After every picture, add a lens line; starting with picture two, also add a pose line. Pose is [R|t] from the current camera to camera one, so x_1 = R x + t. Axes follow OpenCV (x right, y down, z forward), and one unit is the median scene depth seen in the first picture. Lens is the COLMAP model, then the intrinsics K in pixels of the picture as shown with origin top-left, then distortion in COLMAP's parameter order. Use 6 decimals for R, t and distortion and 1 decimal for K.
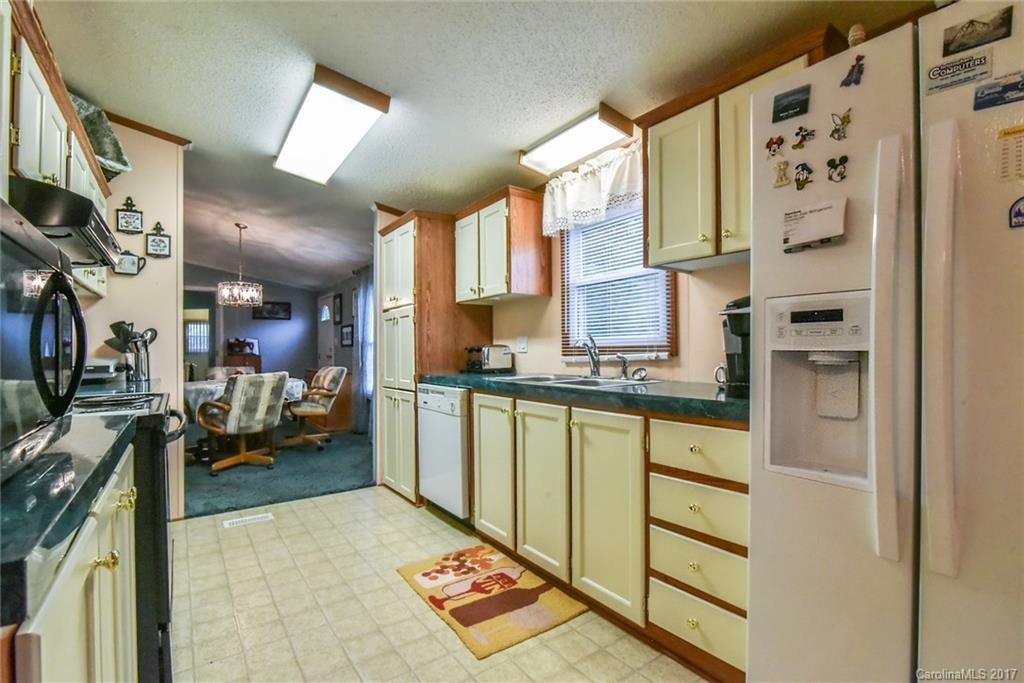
lens RADIAL K [[475.6, 0, 511.3], [0, 475.6, 346.7], [0, 0, 1]] dist [-0.022502, 0.001121]
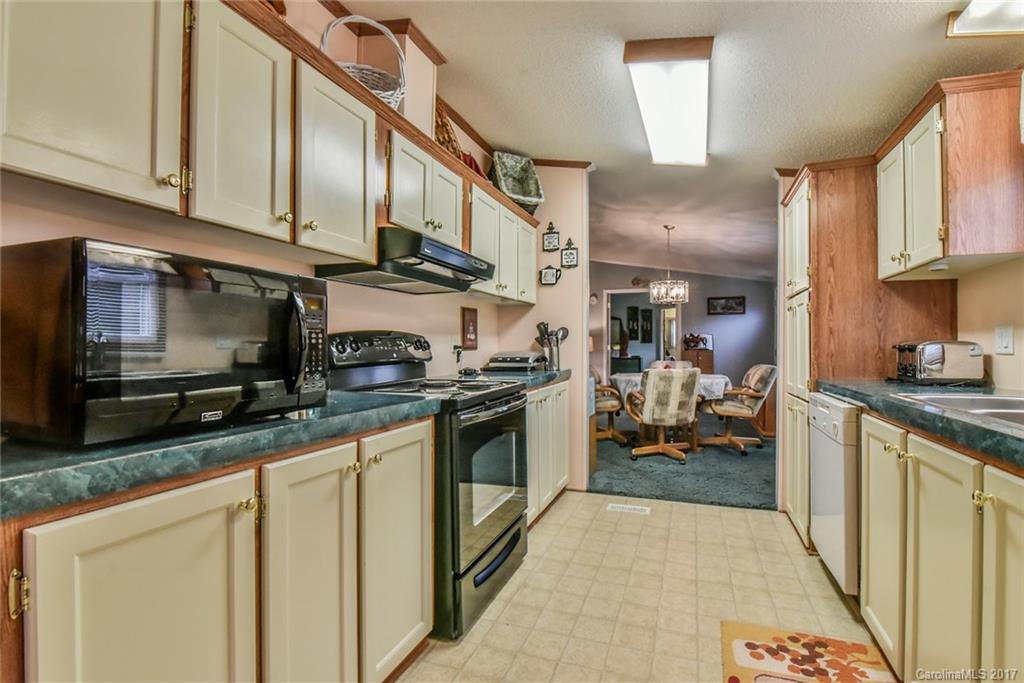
lens RADIAL K [[475.6, 0, 522.2], [0, 475.6, 342.0], [0, 0, 1]] dist [-0.022502, 0.001121]
pose [[0.572332, 0.002491, -0.820018, 0.166885], [-0.001370, 0.999997, 0.002082, -0.003485], [0.820021, -0.000068, 0.572333, 0.203447]]
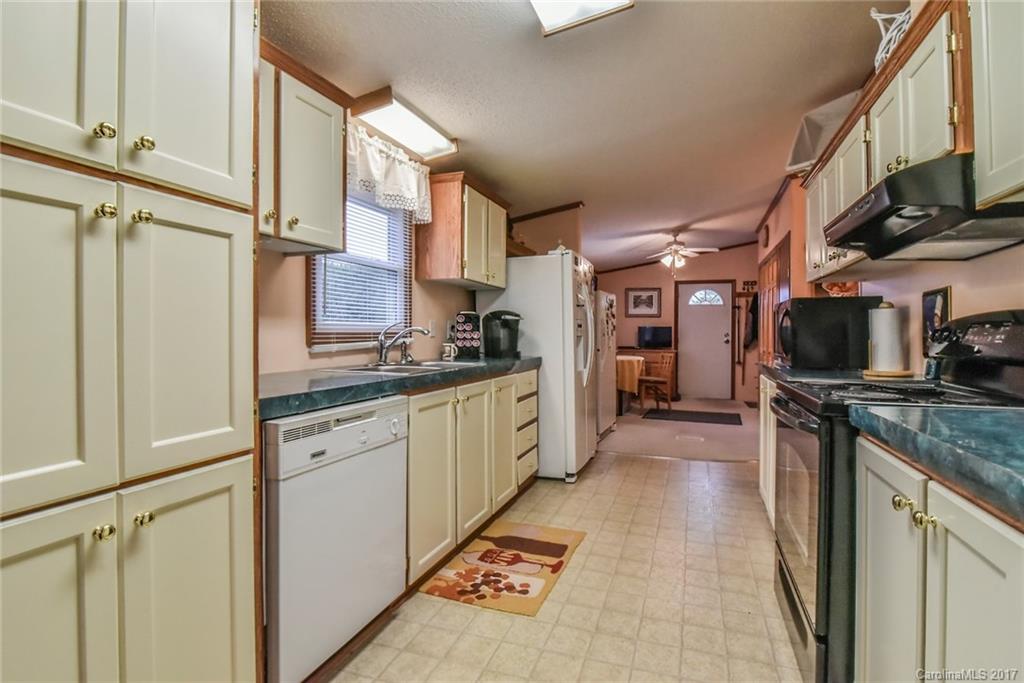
lens RADIAL K [[475.6, 0, 541.6], [0, 475.6, 328.5], [0, 0, 1]] dist [-0.022502, 0.001121]
pose [[-0.599651, 0.016085, 0.800100, -0.678067], [0.000762, 0.999809, -0.019529, 0.008469], [-0.800262, -0.011101, -0.599548, 1.123932]]
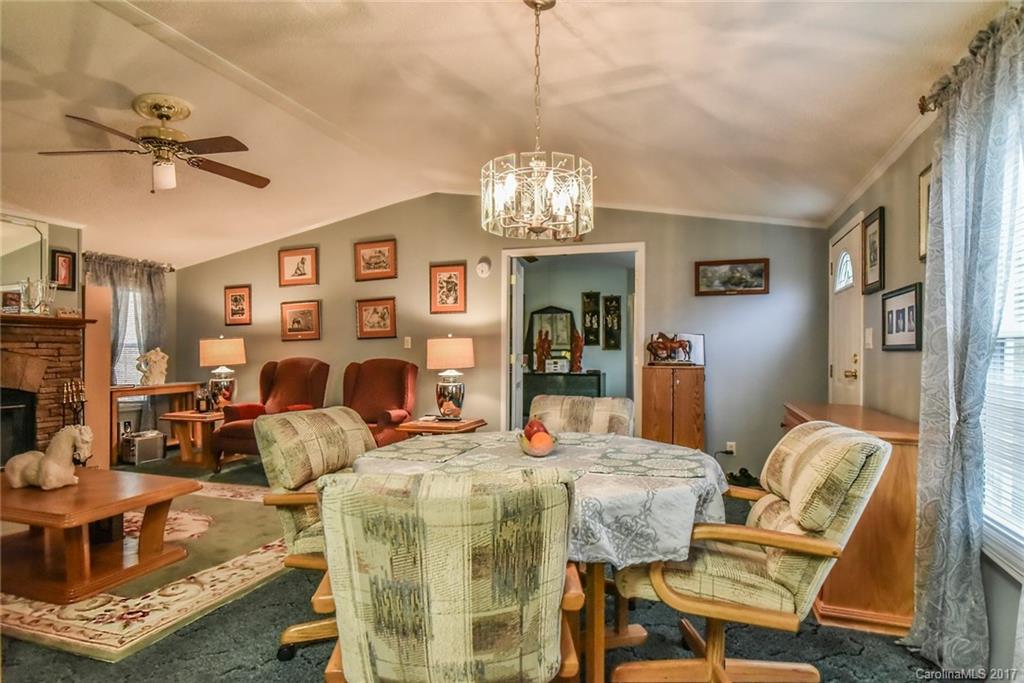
lens RADIAL K [[563.9, 0, 507.6], [0, 563.9, 347.8], [0, 0, 1]] dist [-0.011035, 0.000550]
pose [[0.578146, 0.005501, -0.815915, -0.397191], [-0.004273, 0.999984, 0.003715, -0.006742], [0.815922, 0.001339, 0.578160, 1.181912]]
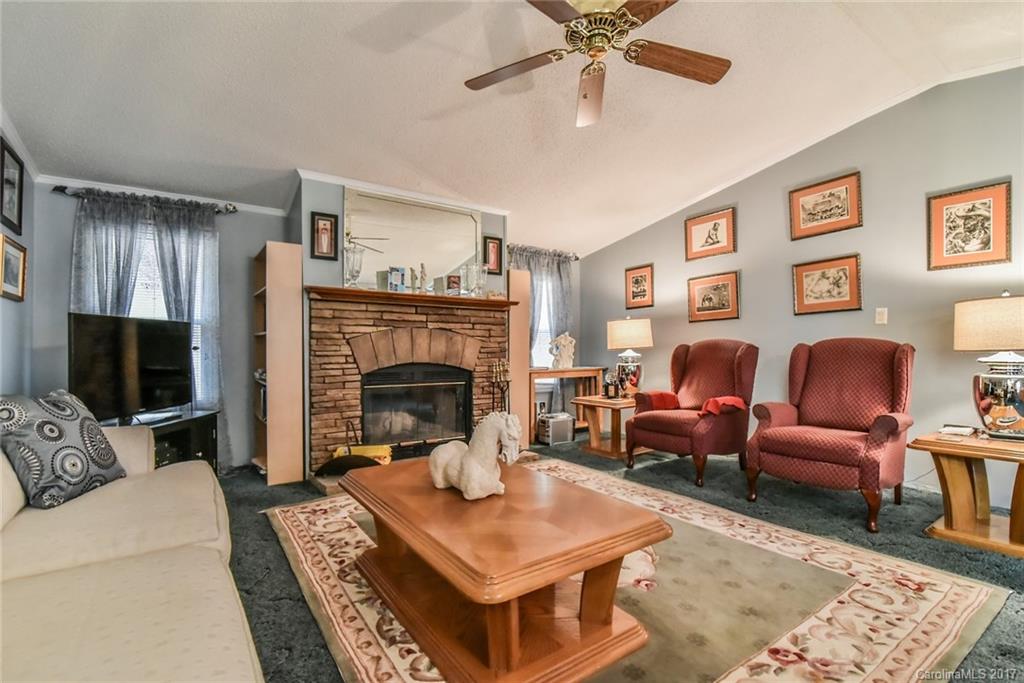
lens RADIAL K [[475.6, 0, 514.1], [0, 475.6, 351.4], [0, 0, 1]] dist [-0.022502, 0.001121]
pose [[-0.017046, 0.016599, -0.999717, -1.033365], [0.001186, 0.999862, 0.016582, 0.049478], [0.999854, -0.000904, -0.017063, 1.158474]]
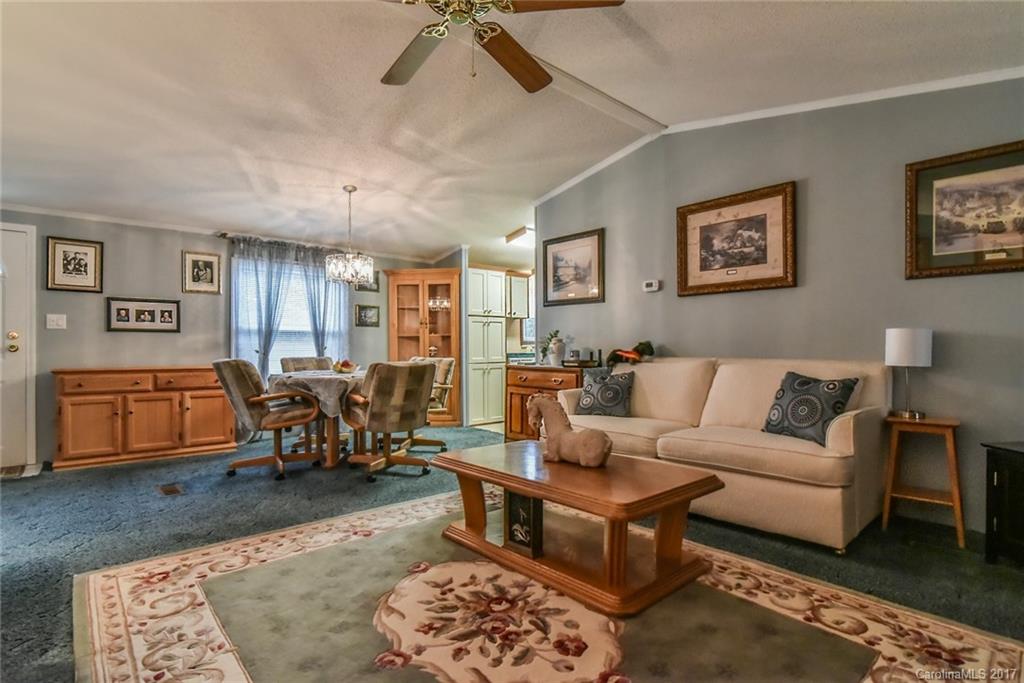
lens RADIAL K [[513.3, 0, 512.2], [0, 513.3, 345.4], [0, 0, 1]] dist [-0.022185, 0.001976]
pose [[-0.094816, 0.017482, 0.995341, -2.433471], [-0.001391, 0.999842, -0.017694, 0.065873], [-0.995494, -0.003063, -0.094777, 1.262519]]
